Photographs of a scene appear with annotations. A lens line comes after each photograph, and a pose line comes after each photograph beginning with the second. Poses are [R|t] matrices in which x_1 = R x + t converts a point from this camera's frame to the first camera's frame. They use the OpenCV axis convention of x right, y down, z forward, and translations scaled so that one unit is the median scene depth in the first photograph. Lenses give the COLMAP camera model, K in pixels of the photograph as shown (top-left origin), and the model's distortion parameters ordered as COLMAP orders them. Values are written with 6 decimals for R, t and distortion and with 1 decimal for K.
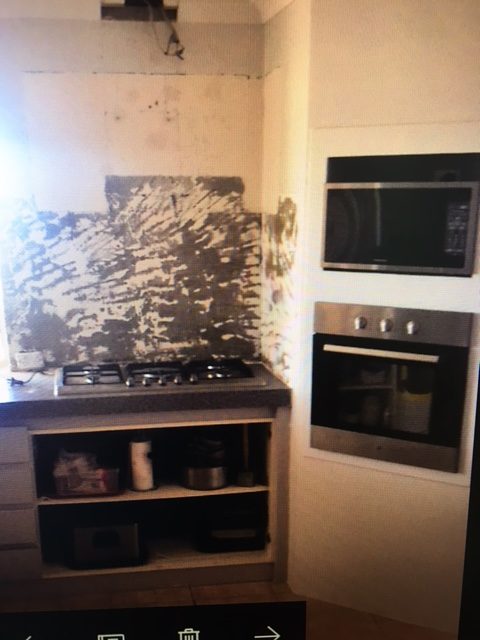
lens RADIAL K [[544.3, 0, 240.0], [0, 544.3, 320.0], [0, 0, 1]] dist [0.013974, 0.004986]
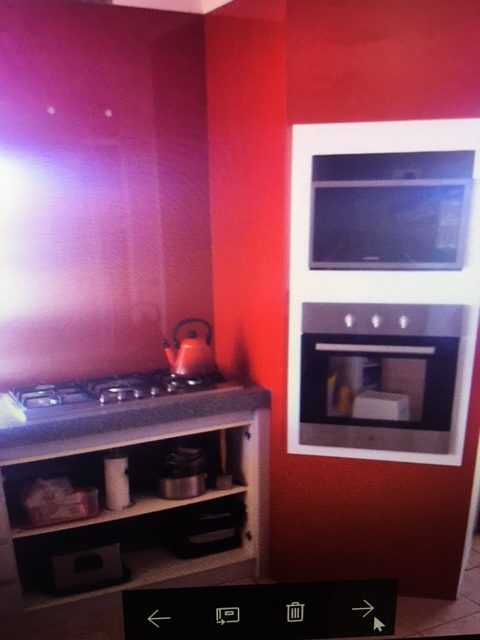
lens RADIAL K [[535.6, 0, 240.0], [0, 535.6, 355.9], [0, 0, 1]] dist [-0.008720, -0.006182]
pose [[0.973549, -0.081310, 0.213519, -0.160802], [0.066547, 0.994926, 0.075456, -0.014054], [-0.218571, -0.059251, 0.974021, 0.048466]]
